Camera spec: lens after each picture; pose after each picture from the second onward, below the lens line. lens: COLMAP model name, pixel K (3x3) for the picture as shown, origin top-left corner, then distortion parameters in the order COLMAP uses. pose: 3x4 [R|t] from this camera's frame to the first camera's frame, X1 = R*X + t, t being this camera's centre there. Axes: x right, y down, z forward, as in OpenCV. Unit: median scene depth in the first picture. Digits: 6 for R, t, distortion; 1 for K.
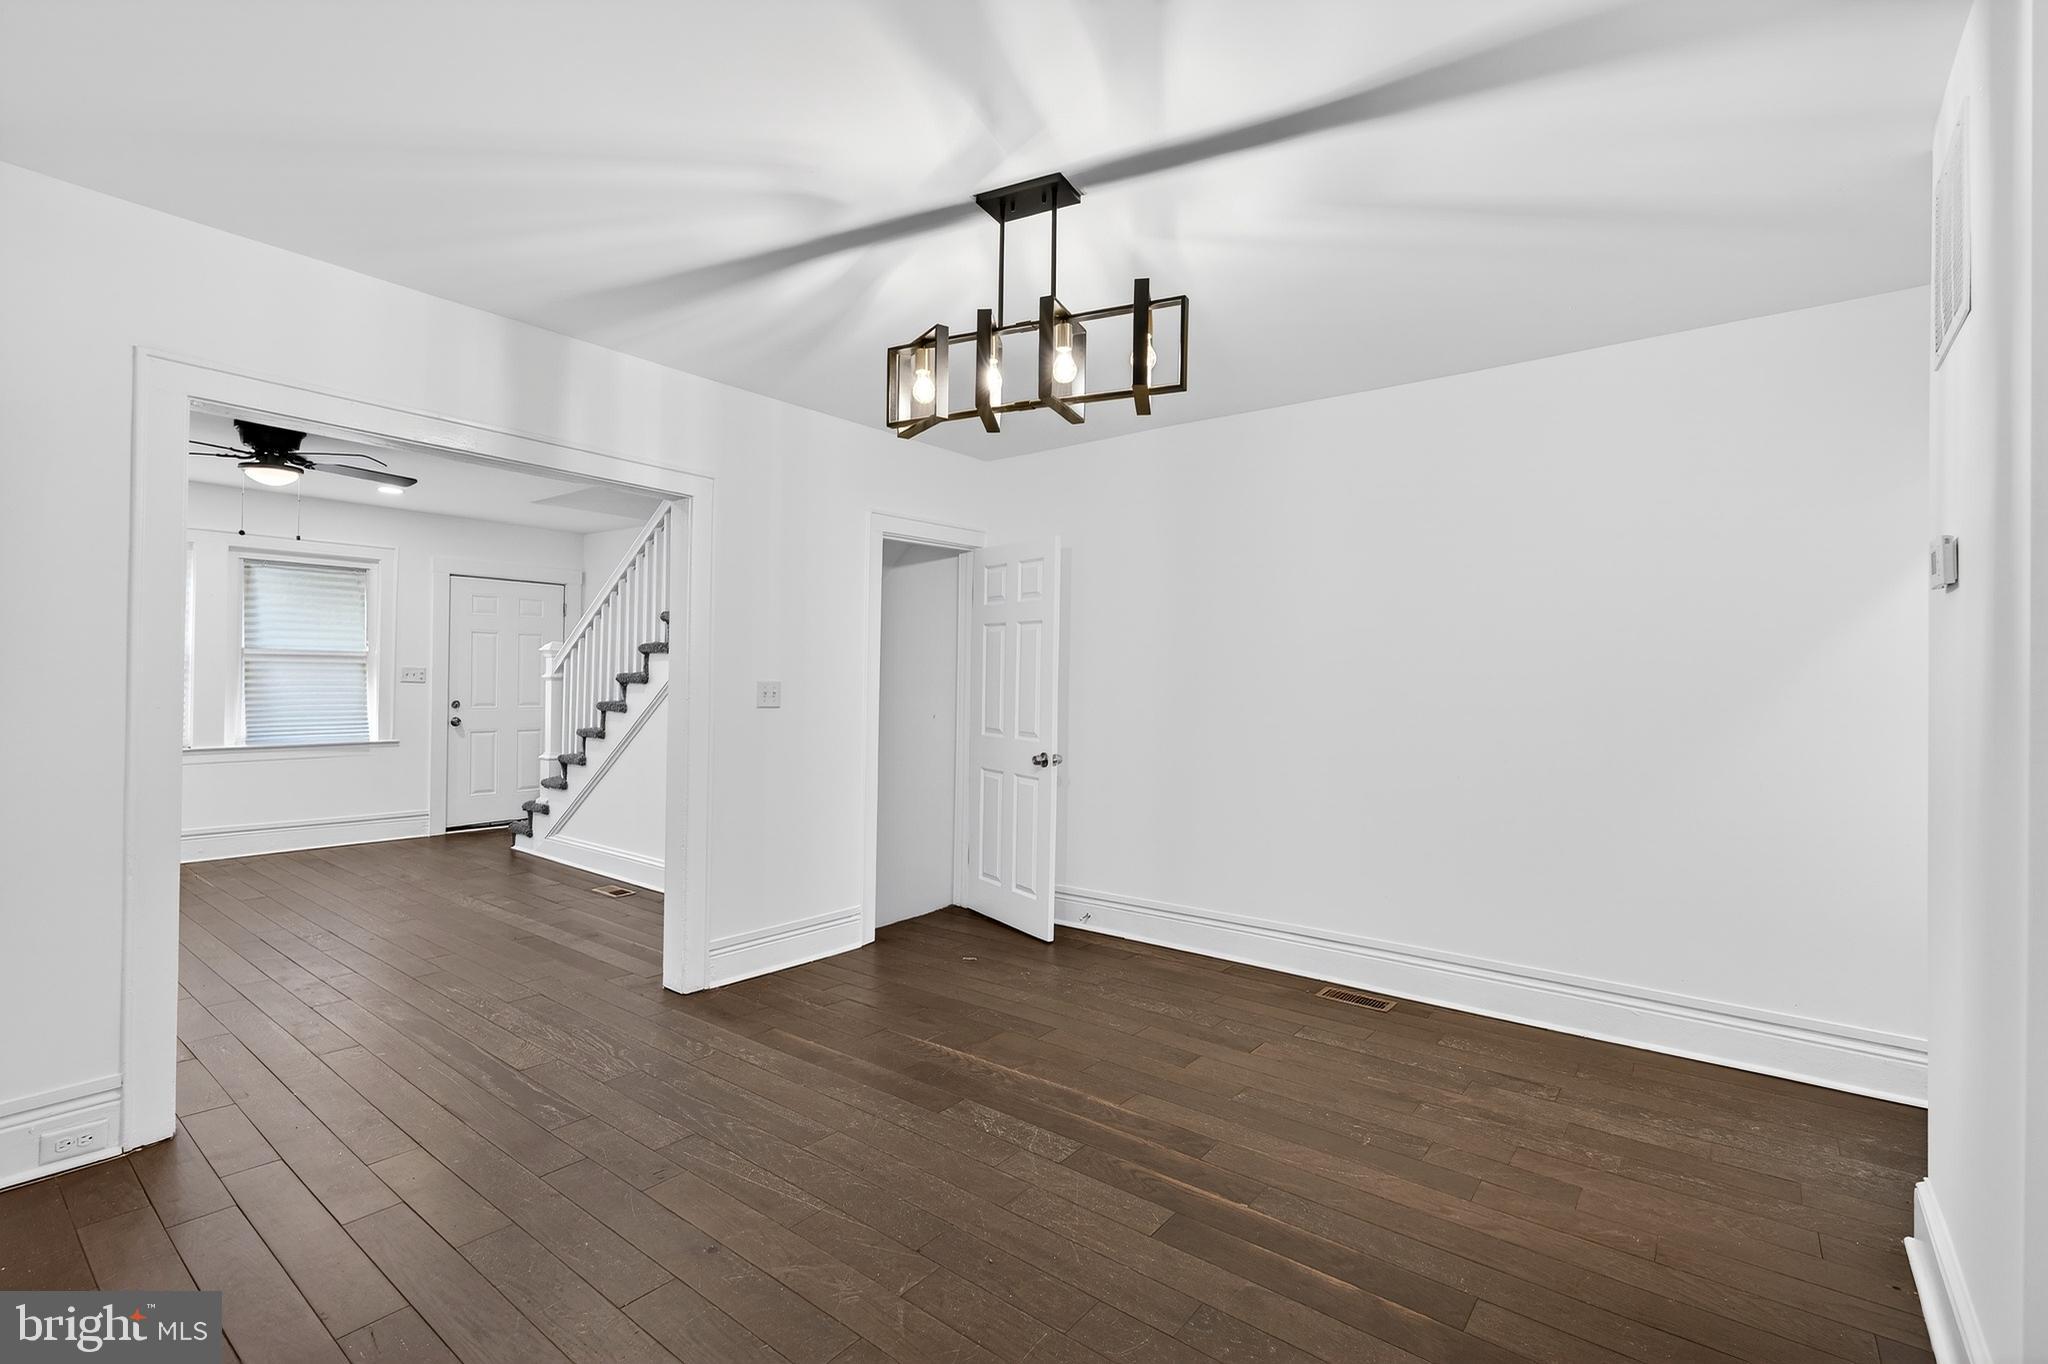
lens RADIAL K [[915.1, 0, 1020.3], [0, 915.1, 678.2], [0, 0, 1]] dist [-0.000743, 0.000391]
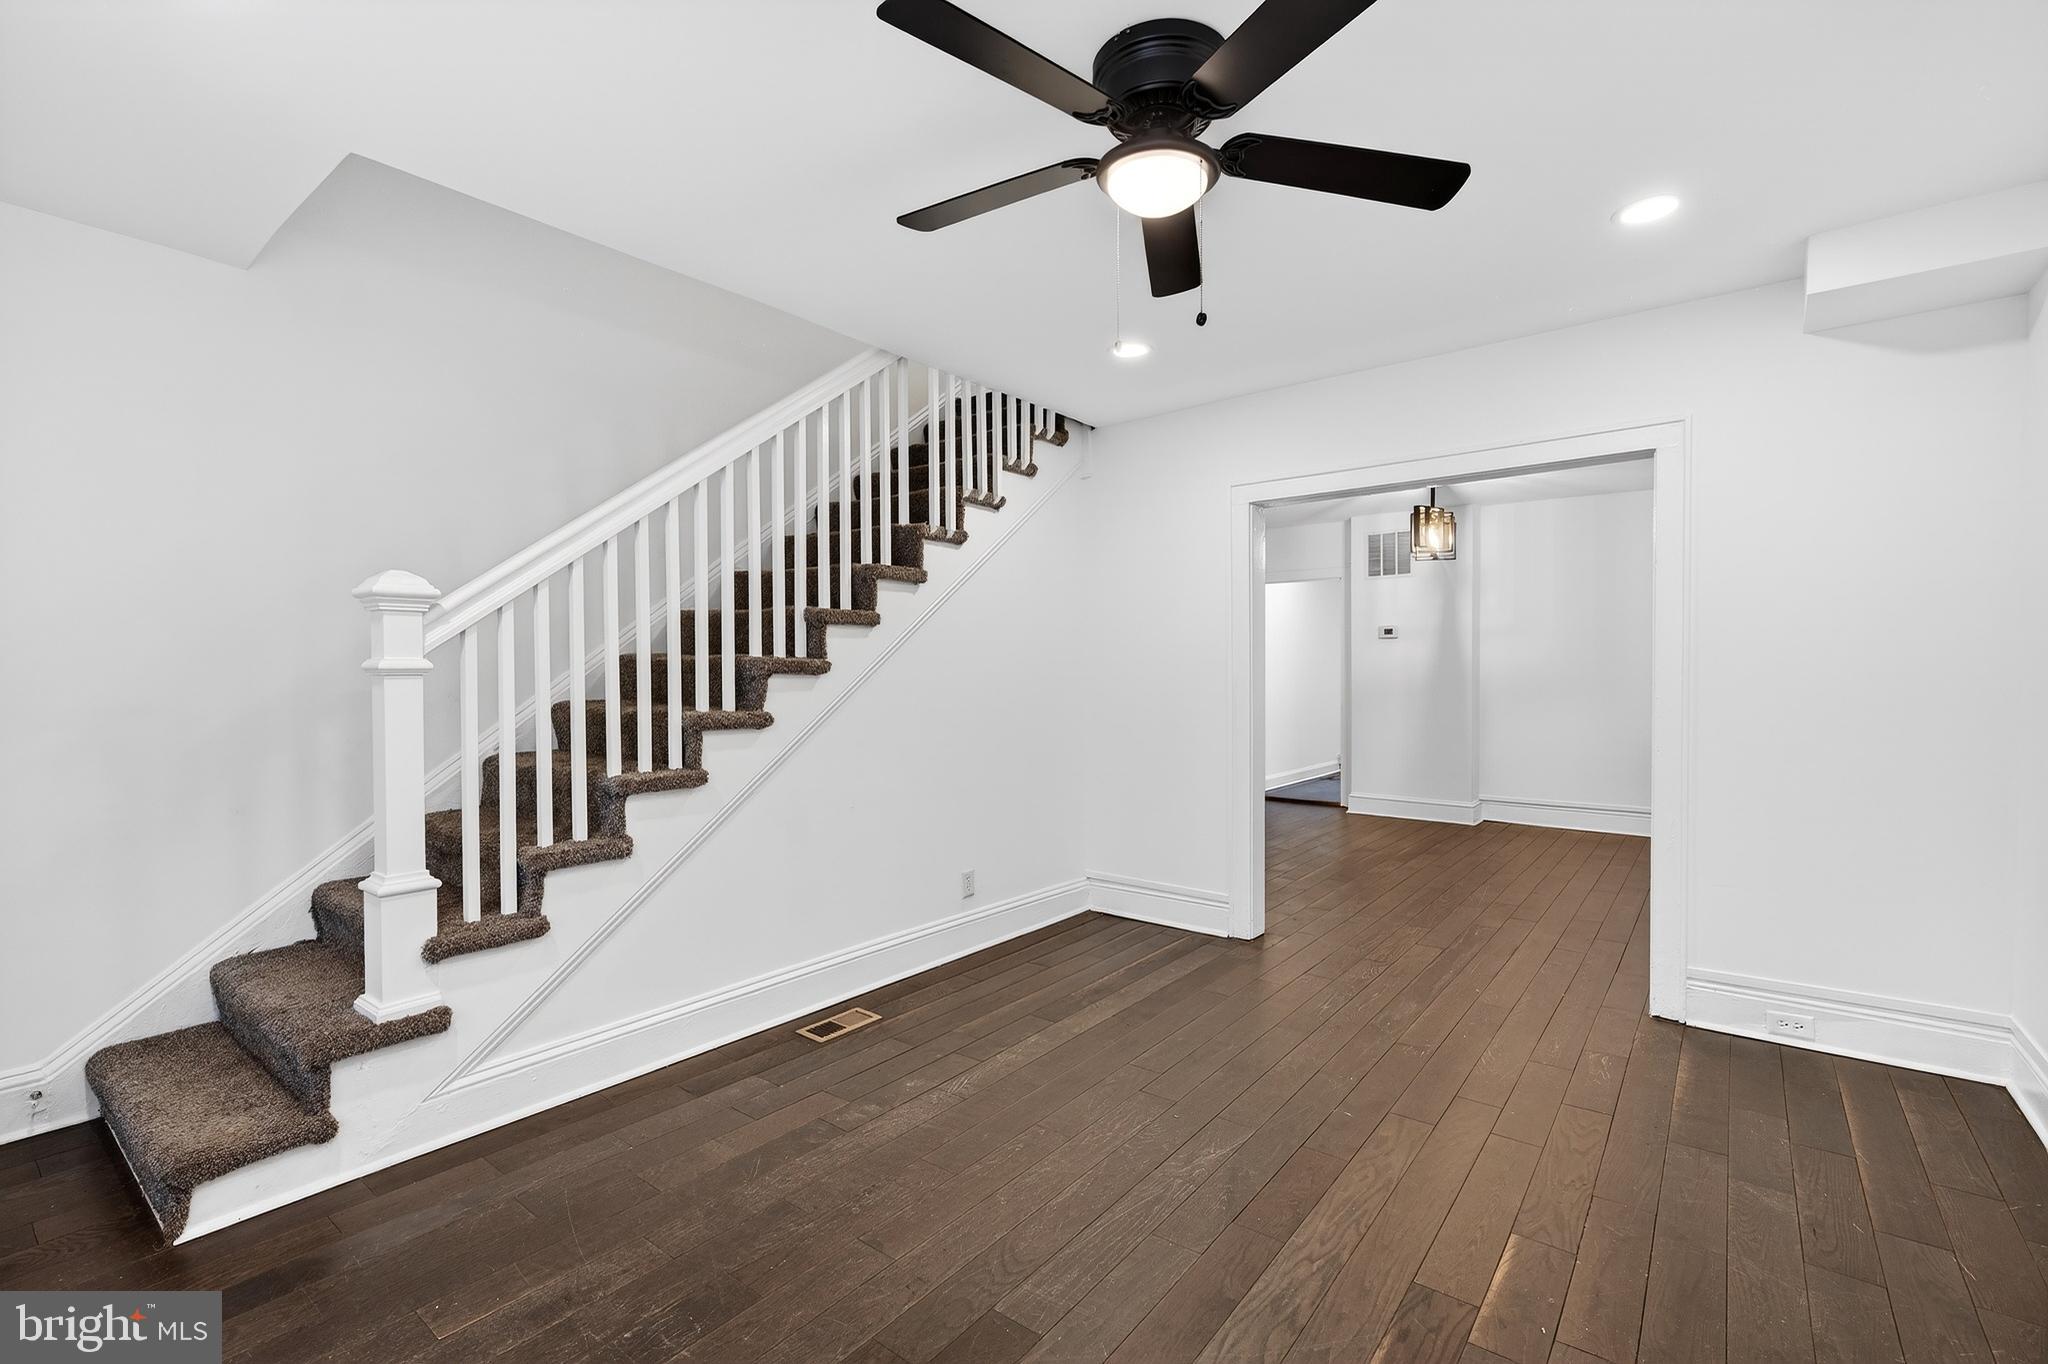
lens RADIAL K [[915.1, 0, 1020.3], [0, 915.1, 678.2], [0, 0, 1]] dist [-0.000743, 0.000391]
pose [[-0.000552, -0.028971, 0.999580, -0.881717], [-0.002318, 0.999578, 0.028969, -0.008181], [-0.999997, -0.002301, -0.000619, 0.753735]]
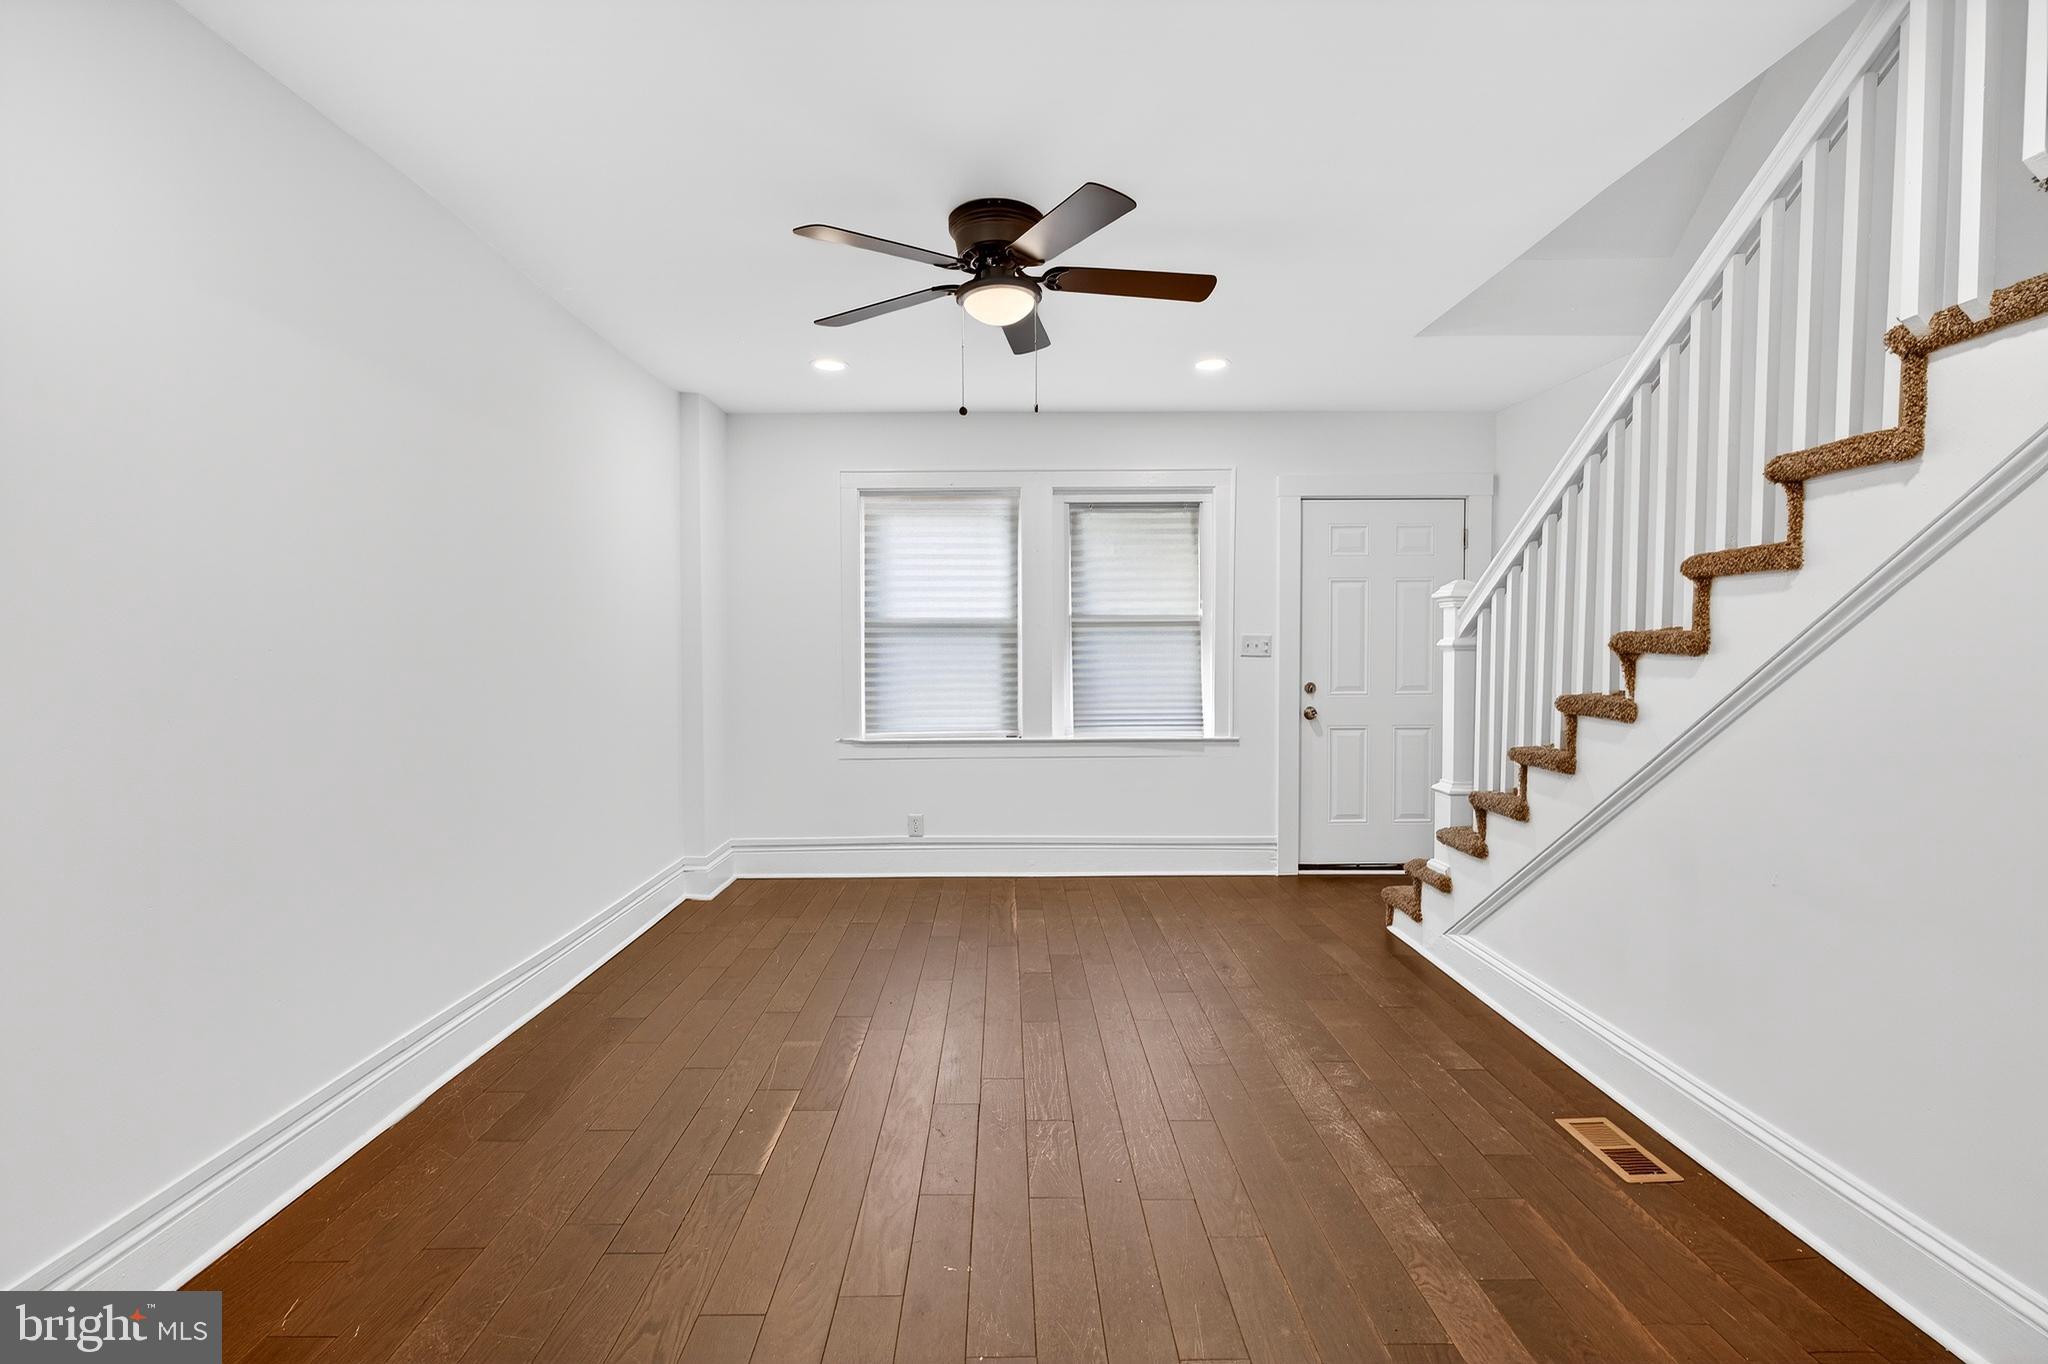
lens RADIAL K [[915.1, 0, 1020.3], [0, 915.1, 678.2], [0, 0, 1]] dist [-0.000743, 0.000391]
pose [[0.630266, 0.009494, -0.776321, -0.249004], [0.014458, 0.999608, 0.023963, 0.001922], [0.776245, -0.026326, 0.629882, 0.449089]]
